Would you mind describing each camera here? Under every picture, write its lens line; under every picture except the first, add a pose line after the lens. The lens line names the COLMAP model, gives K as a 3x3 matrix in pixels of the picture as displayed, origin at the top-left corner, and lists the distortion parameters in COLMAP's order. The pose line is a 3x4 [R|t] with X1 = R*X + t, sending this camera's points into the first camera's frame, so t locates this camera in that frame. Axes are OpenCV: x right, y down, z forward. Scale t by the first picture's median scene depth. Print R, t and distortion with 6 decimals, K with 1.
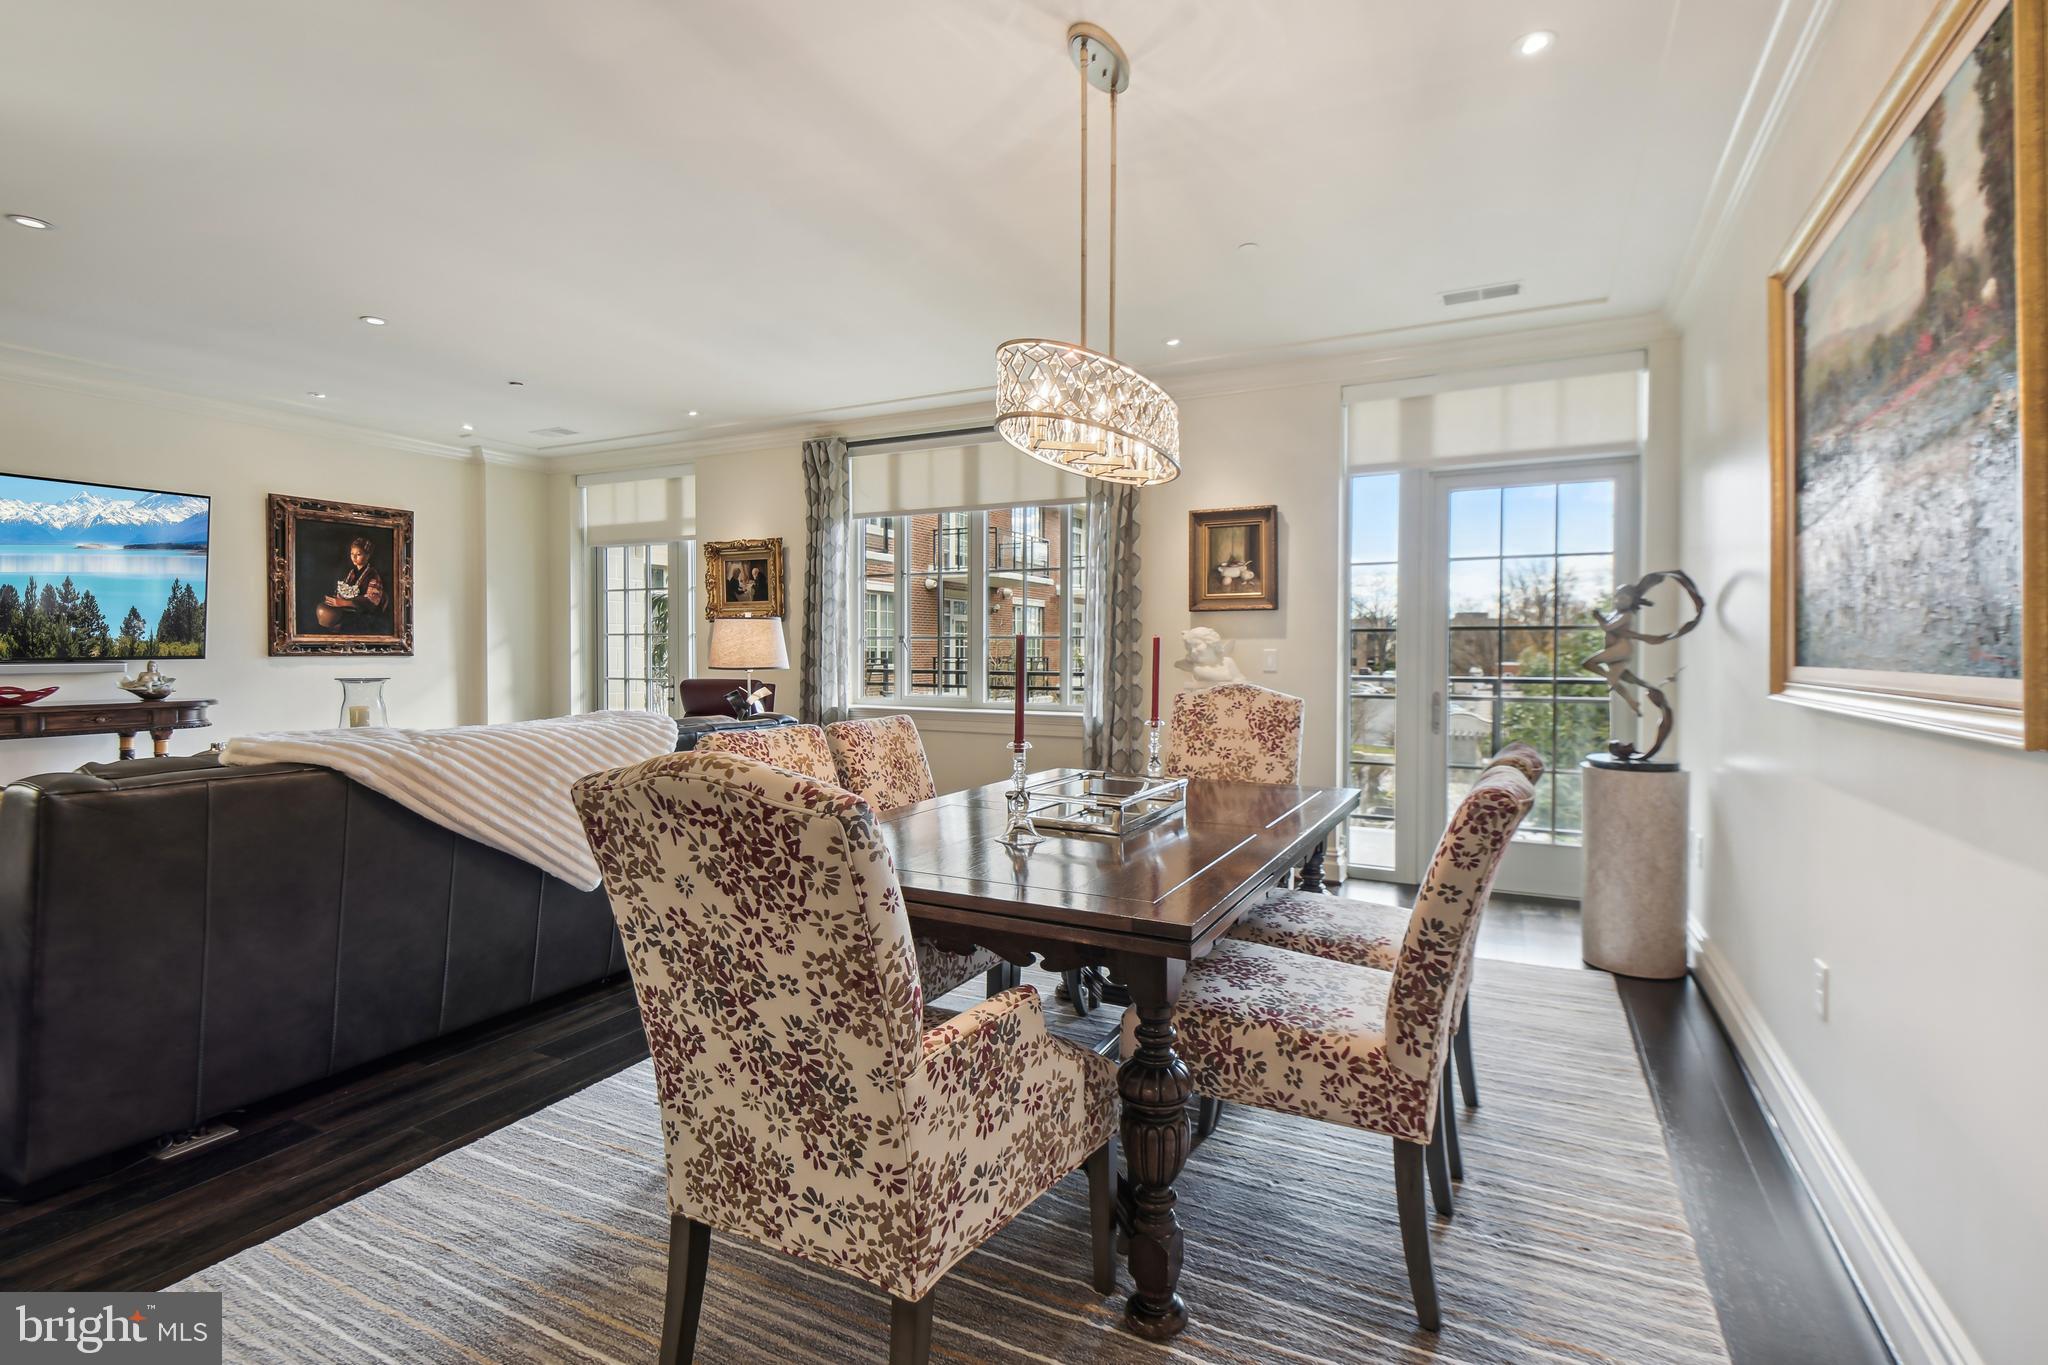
lens RADIAL K [[943.9, 0, 1027.4], [0, 943.9, 653.6], [0, 0, 1]] dist [0.002130, -0.000384]
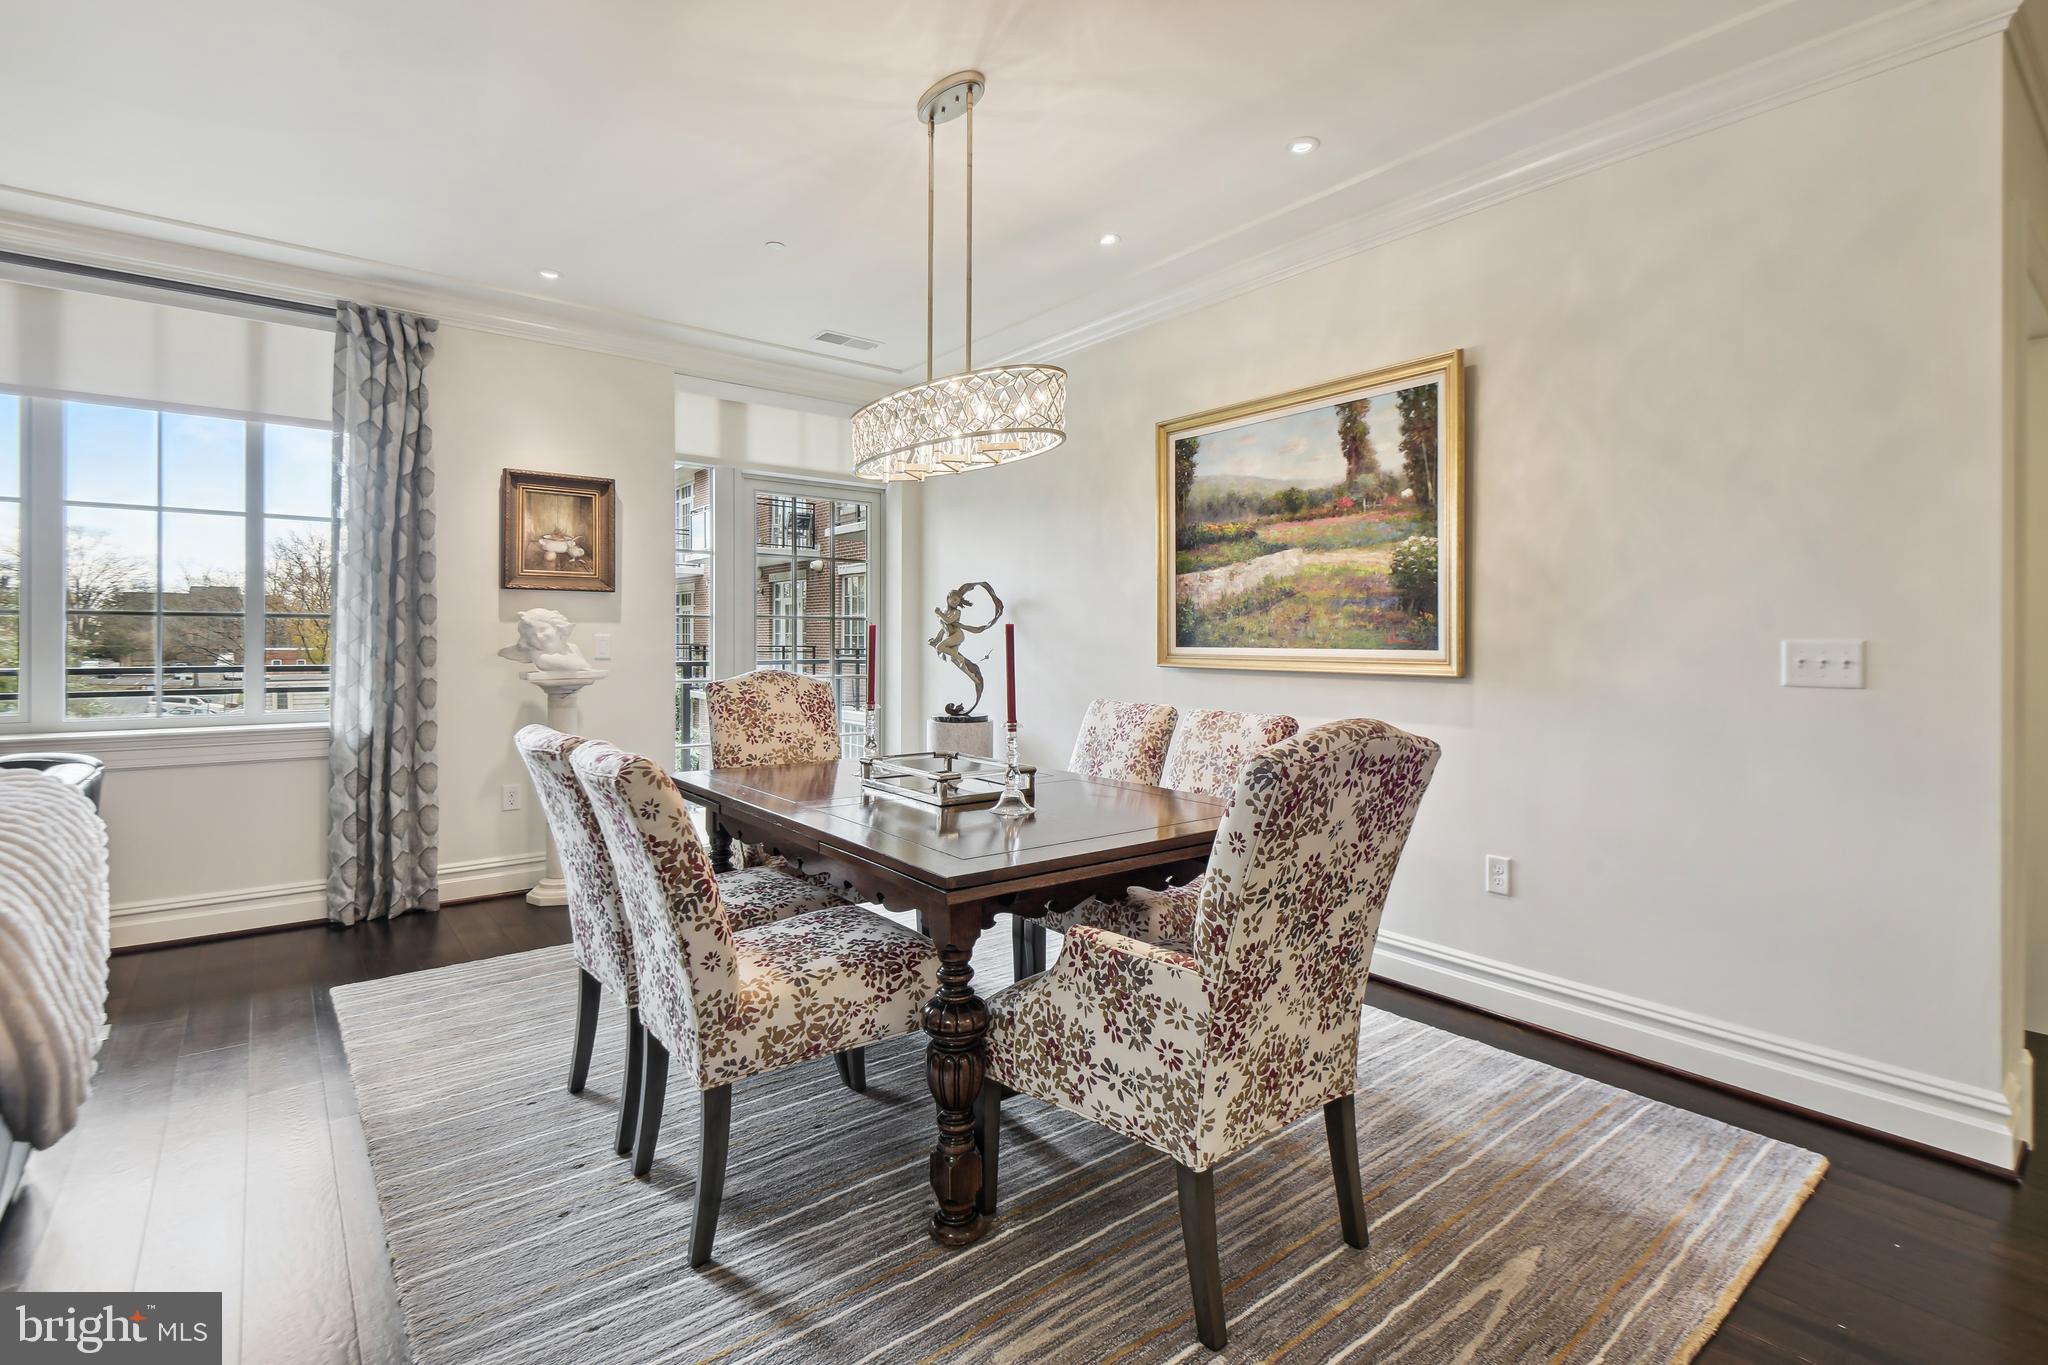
lens RADIAL K [[978.3, 0, 1013.7], [0, 978.3, 632.4], [0, 0, 1]] dist [0.001582, -0.000286]
pose [[0.395594, 0.004733, 0.918413, -0.563921], [-0.000634, 0.999988, -0.004880, -0.002513], [-0.918425, 0.001349, 0.395592, 0.303073]]
